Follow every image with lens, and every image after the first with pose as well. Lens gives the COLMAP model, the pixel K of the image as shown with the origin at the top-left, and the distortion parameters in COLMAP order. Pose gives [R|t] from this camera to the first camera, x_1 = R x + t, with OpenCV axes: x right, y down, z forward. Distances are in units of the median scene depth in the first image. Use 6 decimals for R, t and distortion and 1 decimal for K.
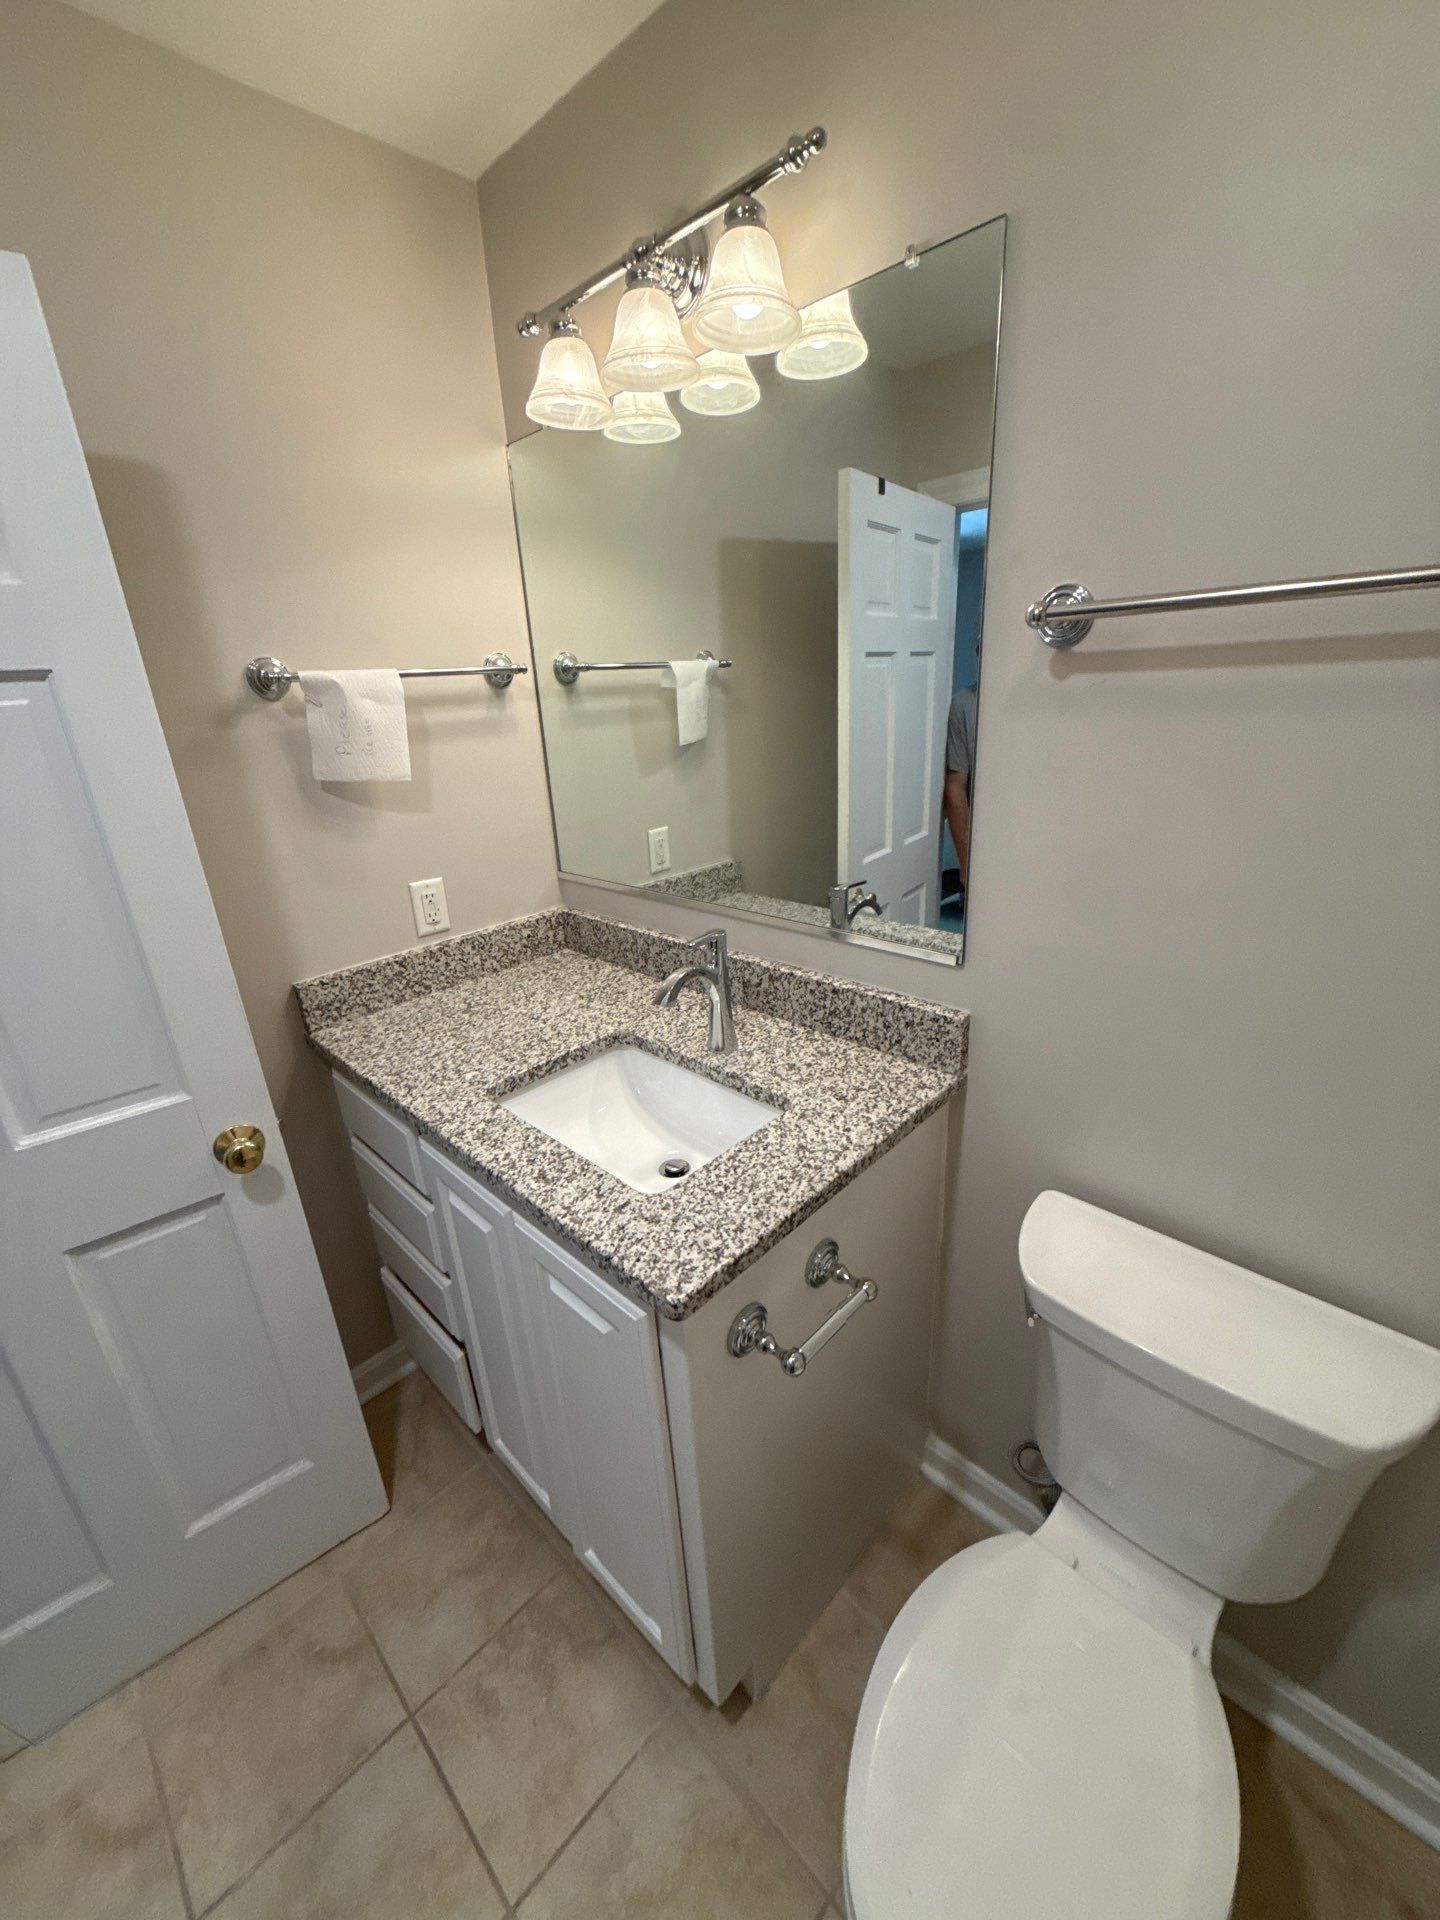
lens RADIAL K [[767.5, 0, 731.9], [0, 767.5, 959.8], [0, 0, 1]] dist [-0.010038, 0.001605]
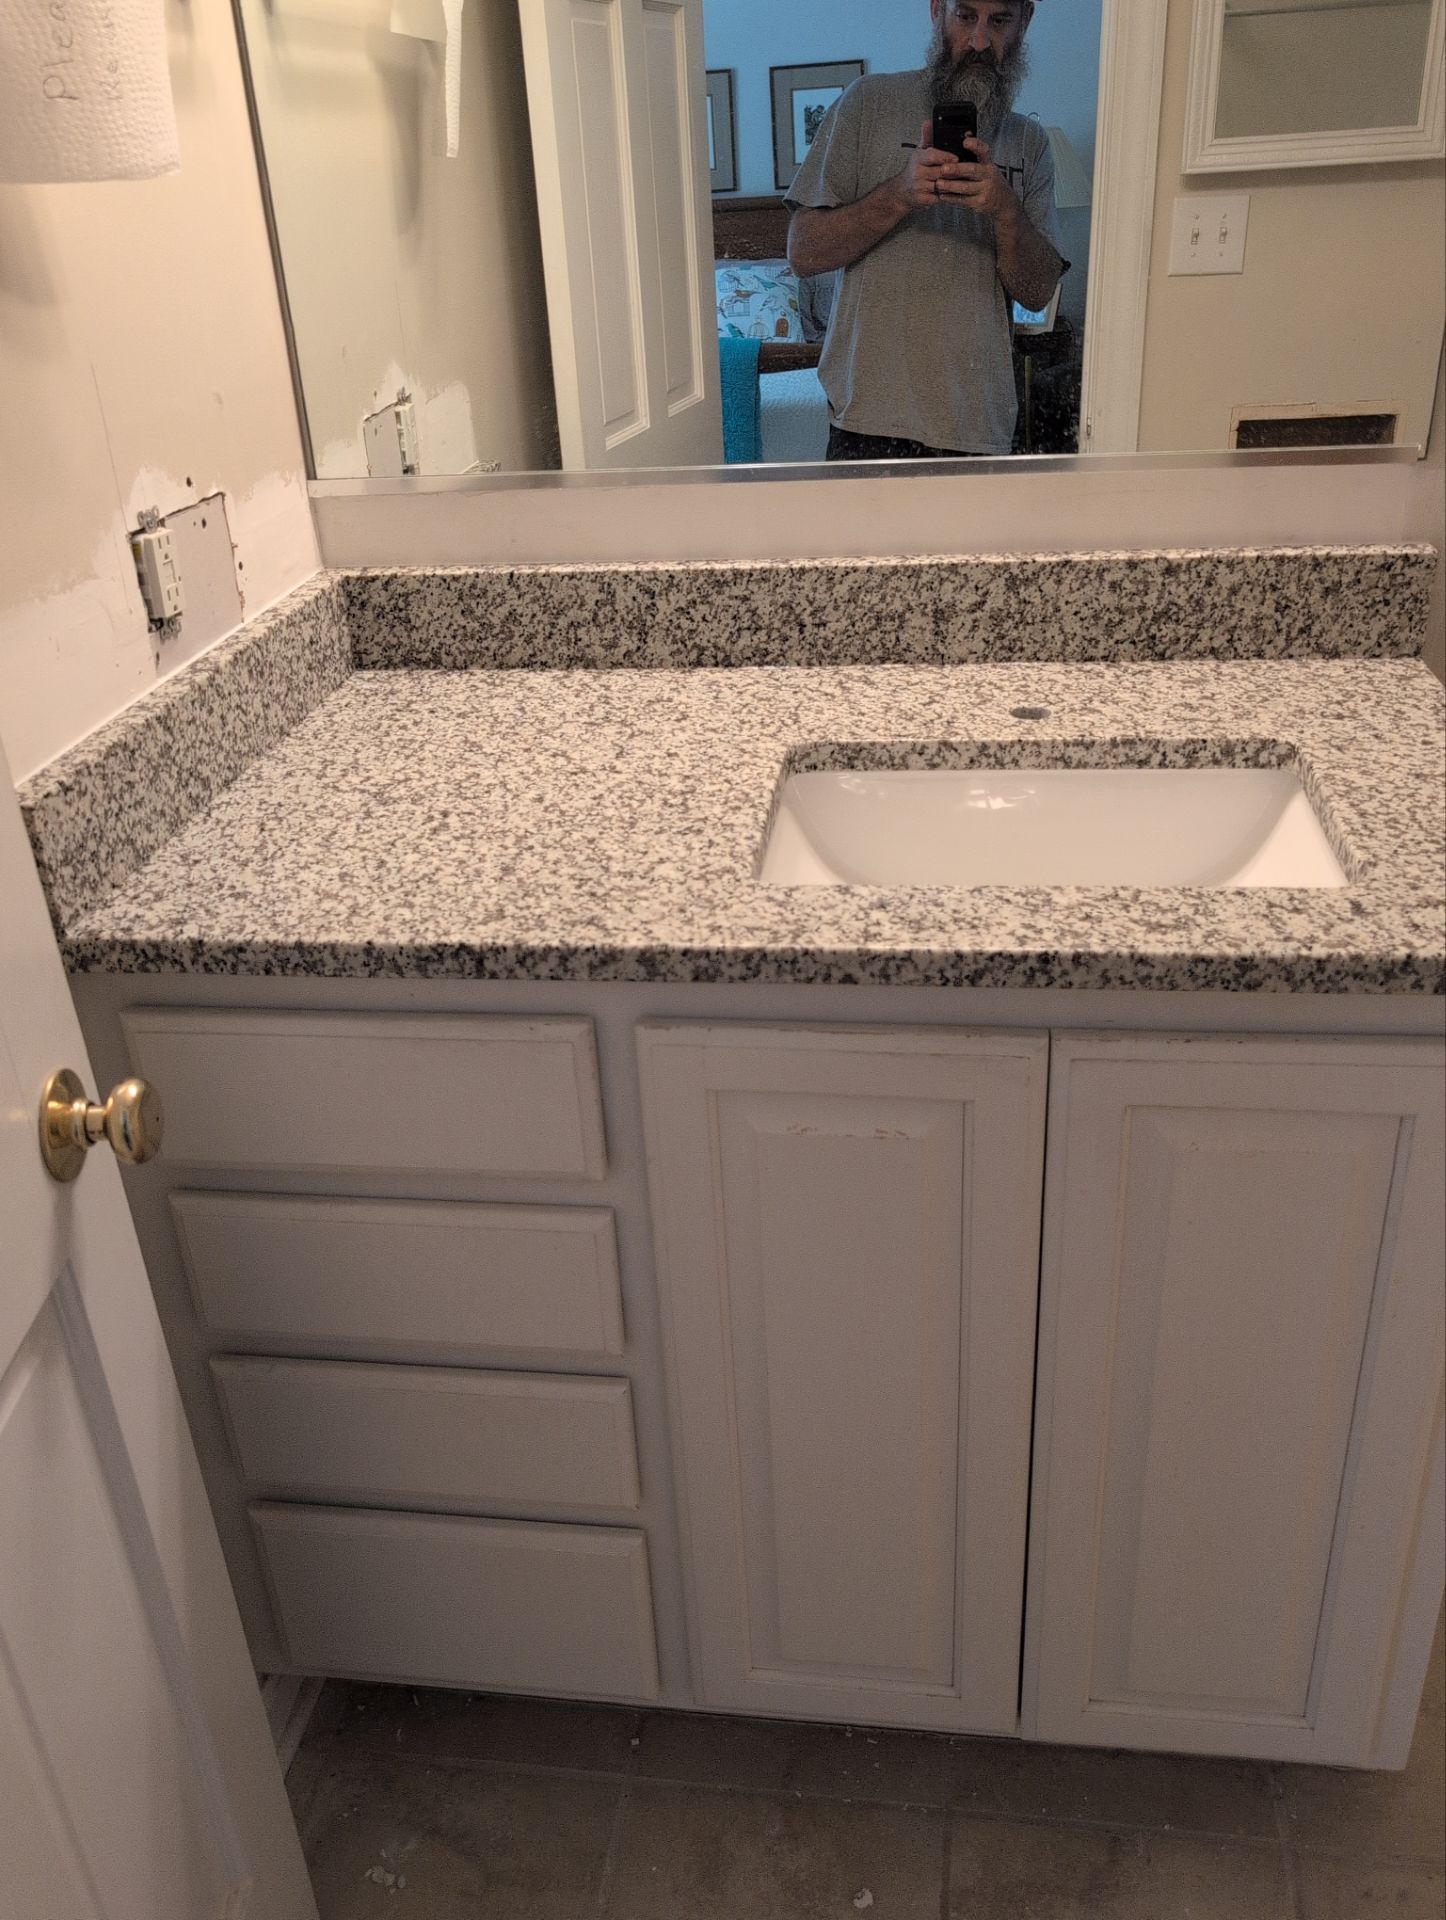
lens RADIAL K [[1600.3, 0, 725.7], [0, 1600.3, 963.5], [0, 0, 1]] dist [0.031347, 0.013801]
pose [[0.811669, -0.261794, 0.522166, -0.755190], [0.211958, 0.965013, 0.154348, 0.064536], [-0.544305, -0.014602, 0.838760, 0.208027]]
